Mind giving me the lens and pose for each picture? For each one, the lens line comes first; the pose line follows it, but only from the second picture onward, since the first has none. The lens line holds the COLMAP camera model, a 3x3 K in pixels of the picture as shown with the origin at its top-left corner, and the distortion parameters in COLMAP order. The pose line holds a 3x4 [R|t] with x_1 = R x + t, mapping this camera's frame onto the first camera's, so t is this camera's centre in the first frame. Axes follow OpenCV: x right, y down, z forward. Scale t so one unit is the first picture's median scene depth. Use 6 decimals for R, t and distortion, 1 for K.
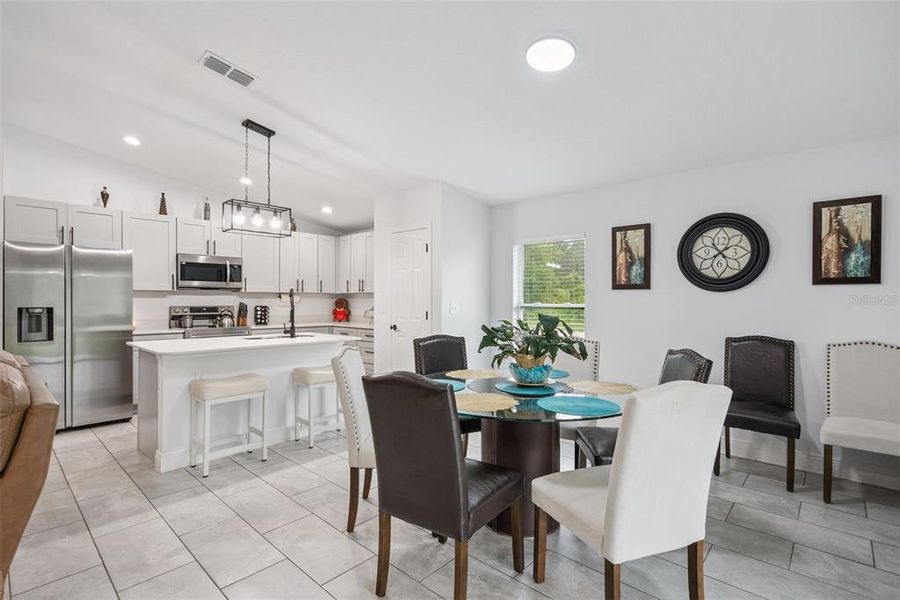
lens RADIAL K [[427.6, 0, 450.1], [0, 427.6, 301.4], [0, 0, 1]] dist [0.000262, 0.003072]
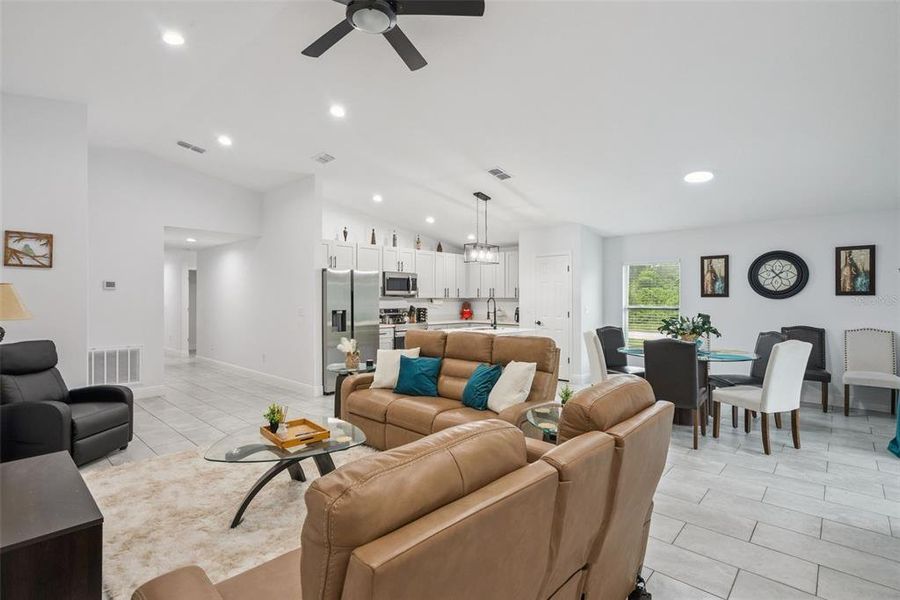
lens RADIAL K [[427.6, 0, 453.1], [0, 427.6, 298.8], [0, 0, 1]] dist [0.000262, 0.003072]
pose [[0.999987, -0.003886, 0.003355, -0.481117], [0.003899, 0.999985, -0.003716, -0.017966], [-0.003340, 0.003729, 0.999987, -0.493742]]
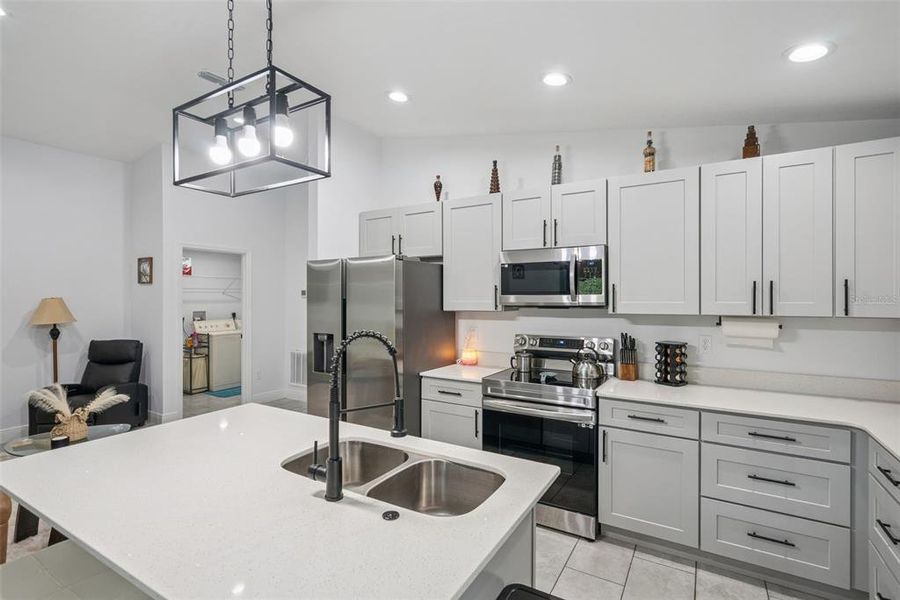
lens RADIAL K [[427.6, 0, 448.6], [0, 427.6, 297.8], [0, 0, 1]] dist [0.000262, 0.003072]
pose [[0.199080, -0.001574, -0.979982, -0.055377], [-0.002147, 0.999996, -0.002042, -0.050595], [0.979981, 0.002510, 0.199076, 0.937336]]
